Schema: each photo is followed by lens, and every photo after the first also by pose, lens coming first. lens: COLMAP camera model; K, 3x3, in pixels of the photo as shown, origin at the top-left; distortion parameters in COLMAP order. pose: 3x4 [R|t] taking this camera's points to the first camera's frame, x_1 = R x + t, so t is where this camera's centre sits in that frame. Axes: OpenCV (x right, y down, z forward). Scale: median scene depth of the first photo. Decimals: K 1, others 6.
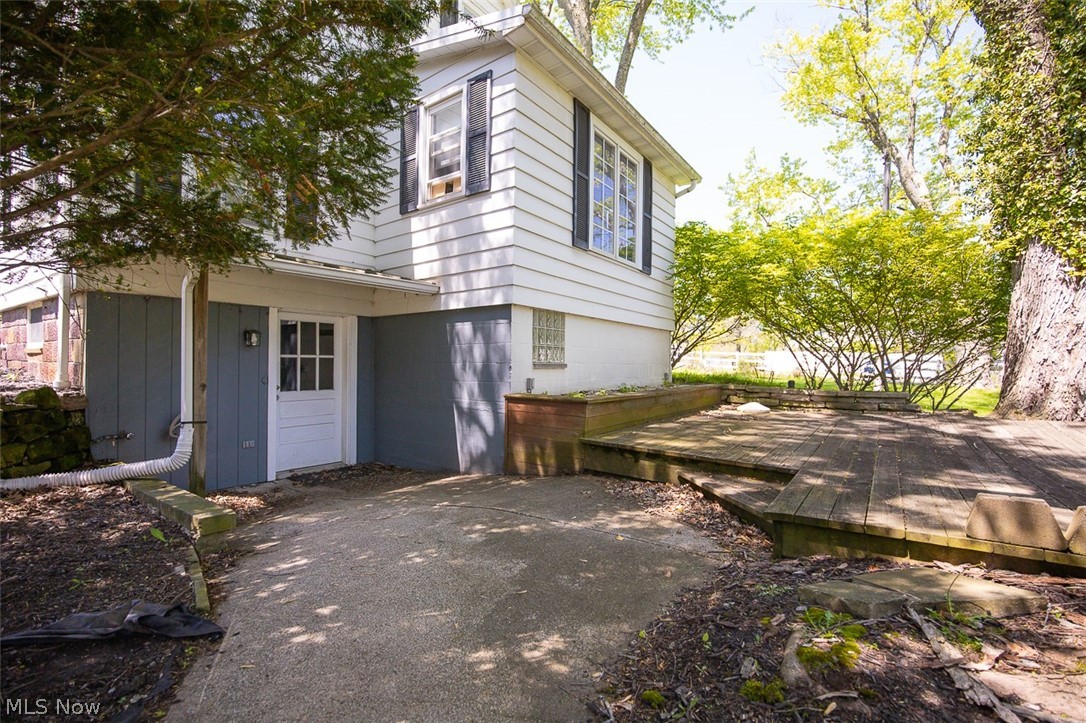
lens RADIAL K [[471.2, 0, 544.4], [0, 471.2, 362.1], [0, 0, 1]] dist [-0.003256, -0.000159]
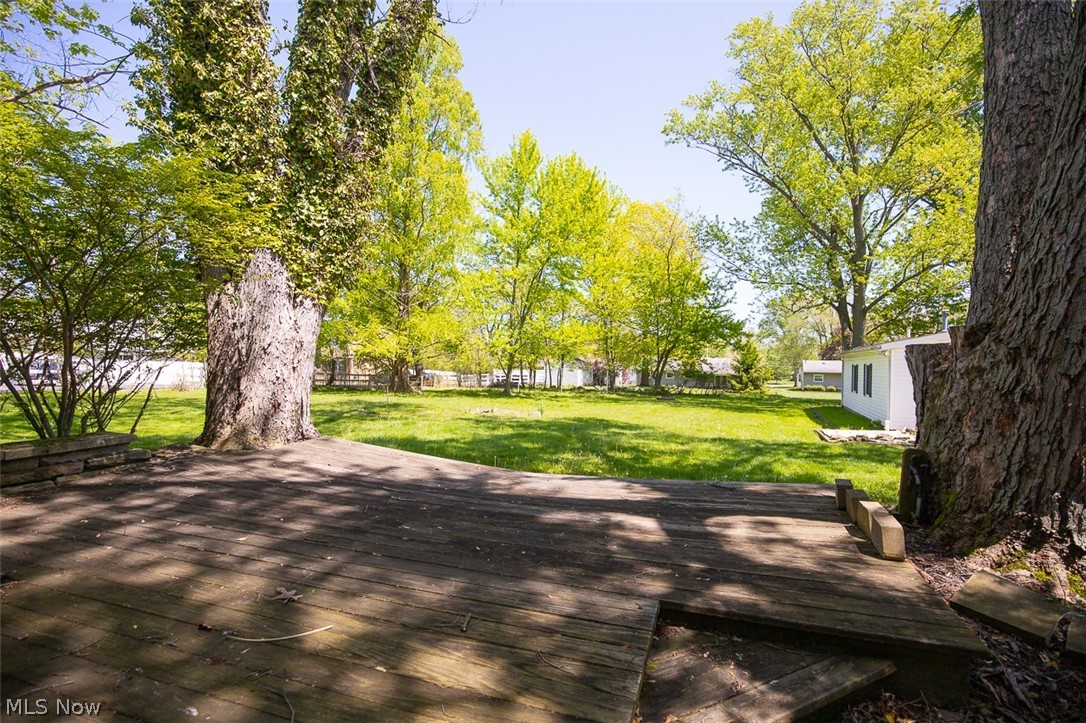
lens RADIAL K [[499.0, 0, 542.6], [0, 499.0, 362.5], [0, 0, 1]] dist [-0.013519, 0.004073]
pose [[-0.272485, -0.008249, 0.962125, -0.020064], [-0.007421, 0.999952, 0.006472, -0.045636], [-0.962132, -0.005376, -0.272533, 0.764241]]
